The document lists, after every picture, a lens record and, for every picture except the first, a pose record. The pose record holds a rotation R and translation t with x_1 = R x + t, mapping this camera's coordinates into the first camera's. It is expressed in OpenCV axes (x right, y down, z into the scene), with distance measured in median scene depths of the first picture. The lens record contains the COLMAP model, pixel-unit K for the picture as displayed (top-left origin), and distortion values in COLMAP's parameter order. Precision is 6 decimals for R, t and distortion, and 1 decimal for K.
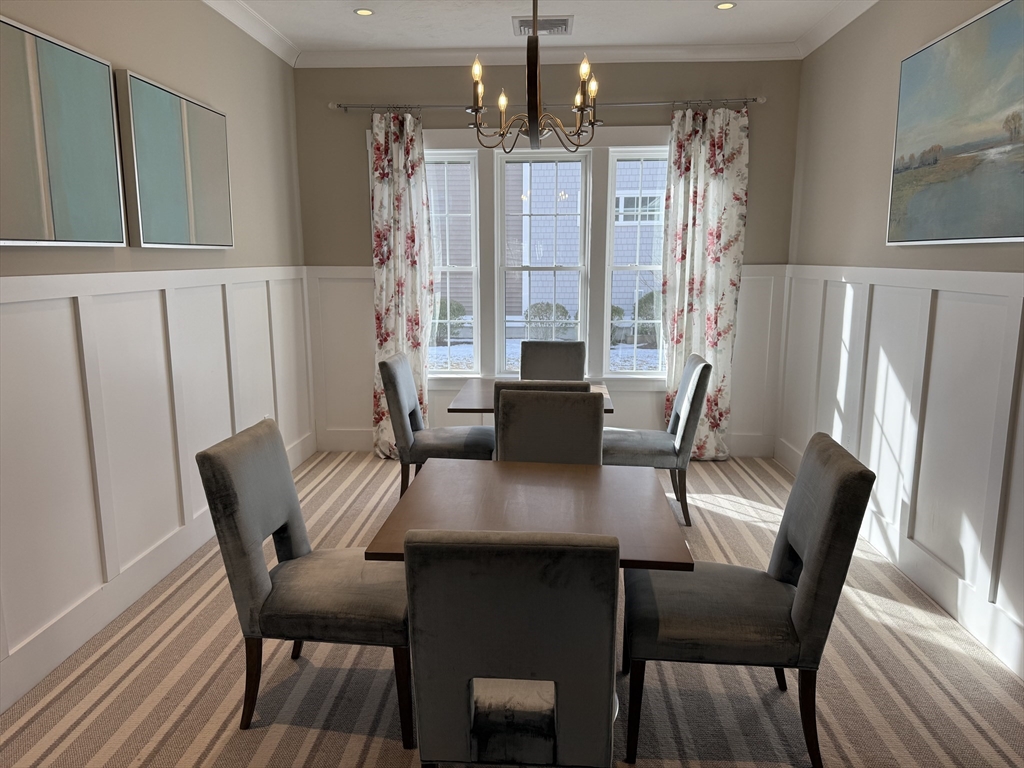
lens RADIAL K [[726.5, 0, 514.2], [0, 726.5, 386.0], [0, 0, 1]] dist [0.004496, 0.000945]
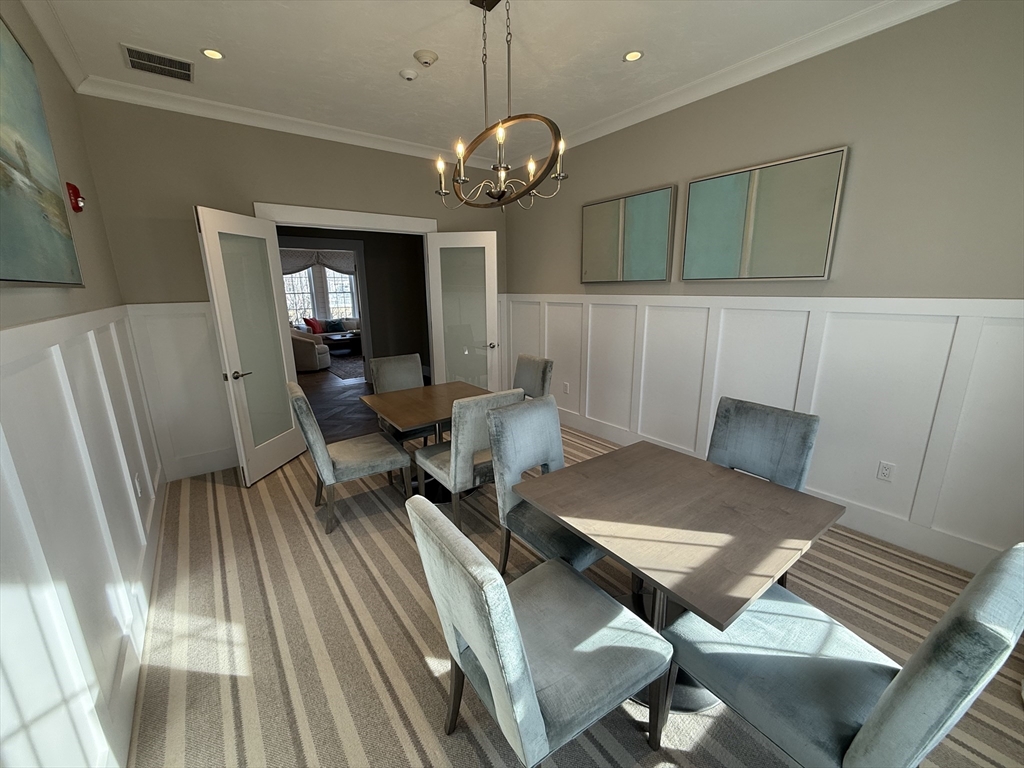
lens RADIAL K [[408.2, 0, 519.0], [0, 408.2, 381.3], [0, 0, 1]] dist [0.004045, -0.000045]
pose [[-0.756293, 0.167310, -0.632478, 0.523449], [-0.092964, 0.929454, 0.357032, -0.318257], [0.647595, 0.328819, -0.687386, 1.674311]]
